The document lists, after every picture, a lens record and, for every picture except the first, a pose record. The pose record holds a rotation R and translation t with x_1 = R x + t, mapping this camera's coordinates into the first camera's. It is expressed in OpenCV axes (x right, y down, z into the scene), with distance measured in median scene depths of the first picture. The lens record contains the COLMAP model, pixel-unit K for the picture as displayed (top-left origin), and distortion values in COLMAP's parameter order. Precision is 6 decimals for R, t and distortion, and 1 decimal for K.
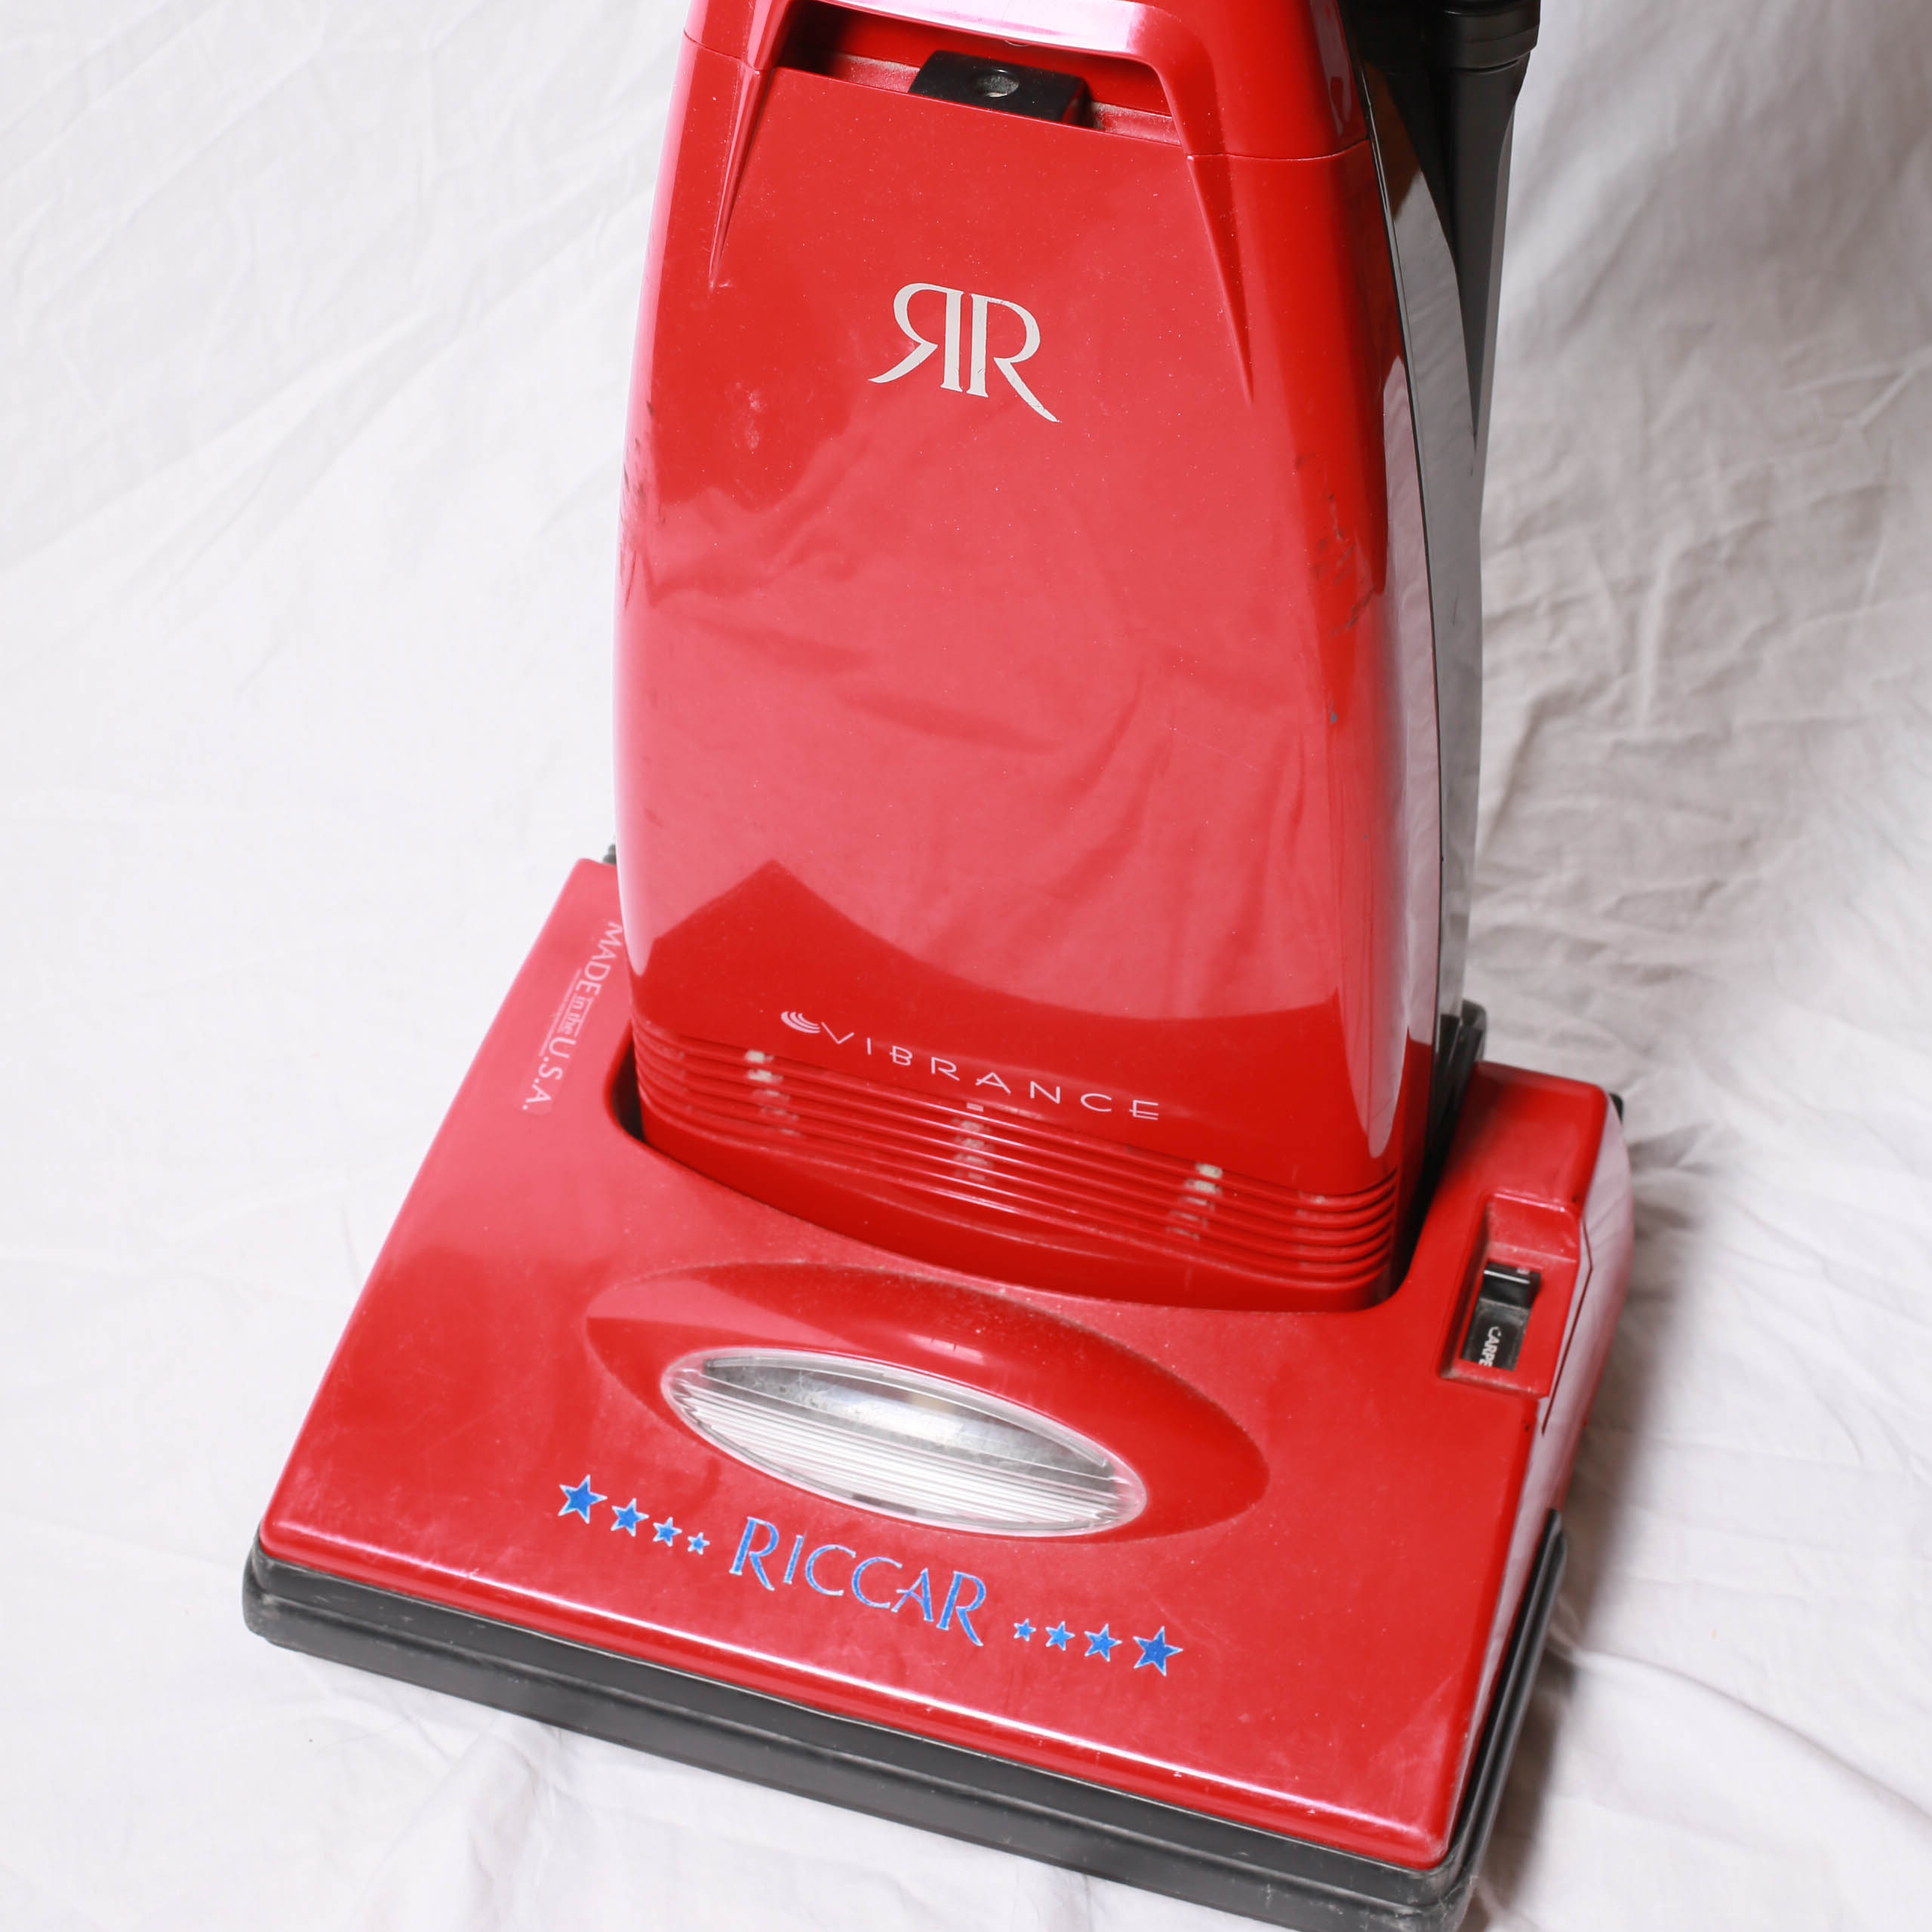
lens RADIAL K [[4613.5, 0, 967.1], [0, 4613.5, 958.9], [0, 0, 1]] dist [-0.164269, 0.000000]
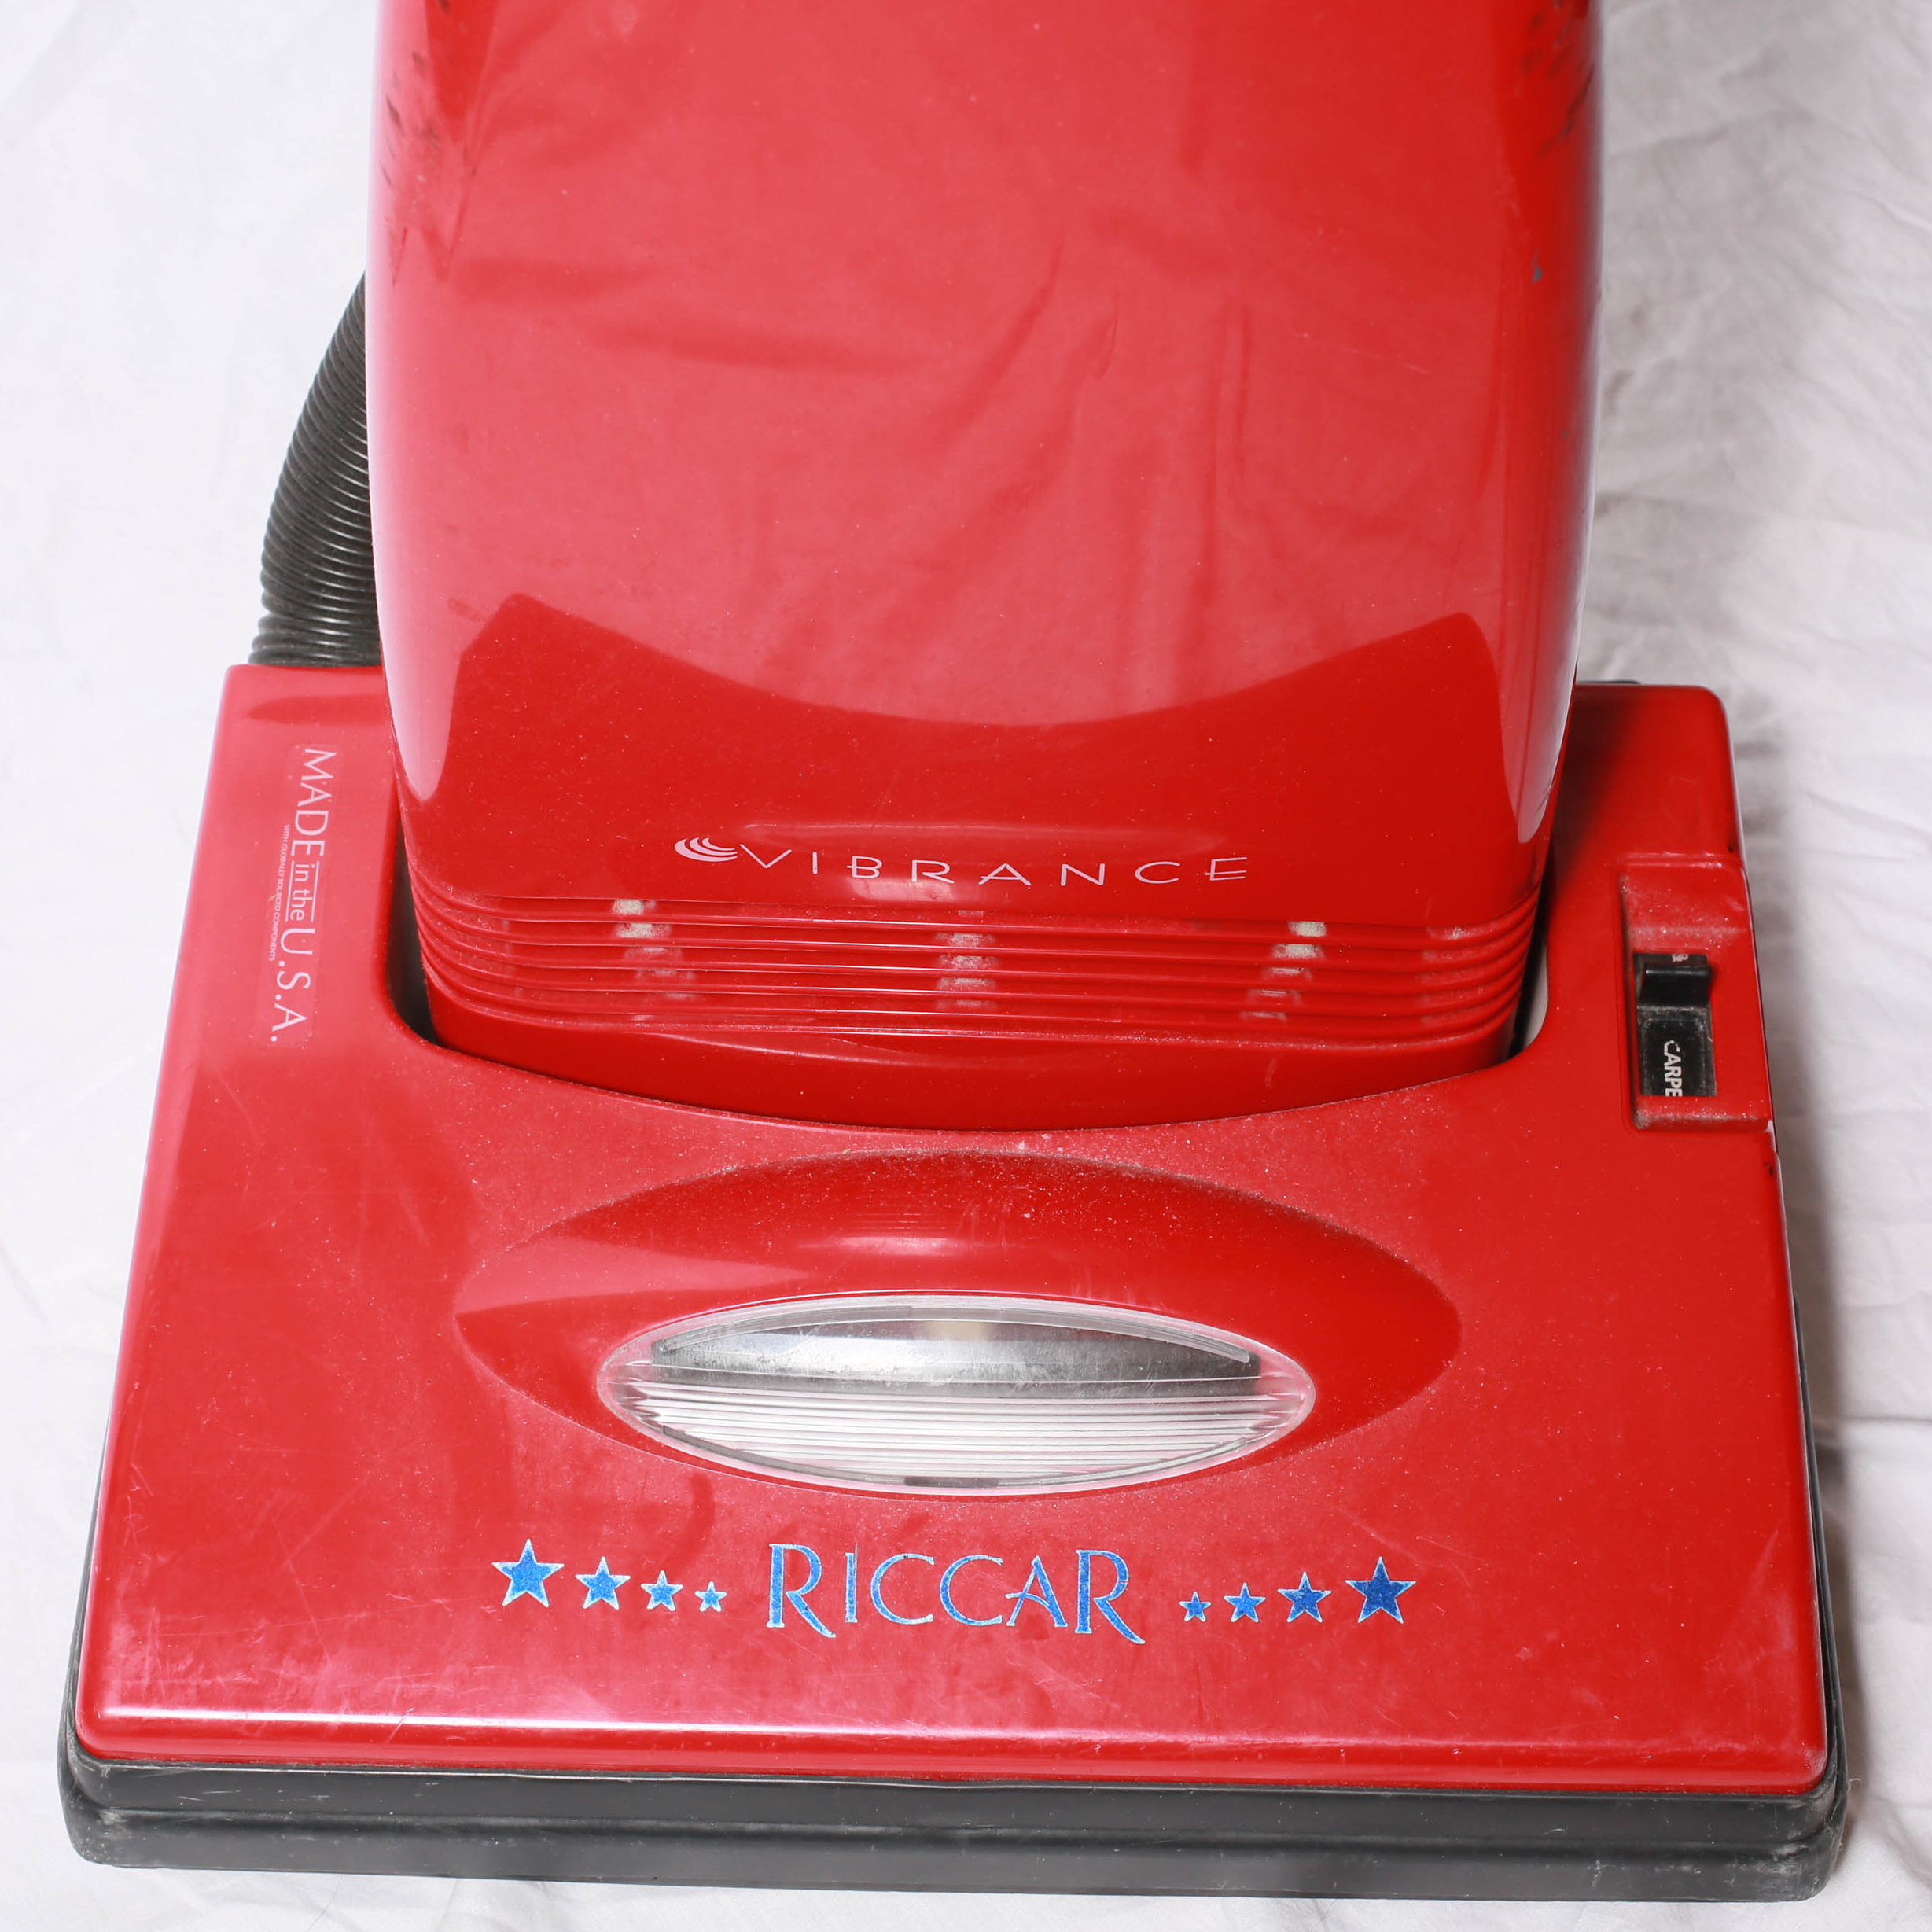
lens RADIAL K [[4613.5, 0, 992.2], [0, 4613.5, 1166.6], [0, 0, 1]] dist [-0.164269, 0.000000]
pose [[0.951927, -0.233147, 0.198690, -0.141660], [0.198709, 0.963625, 0.178721, -0.054719], [-0.233131, -0.130648, 0.963629, 0.312182]]
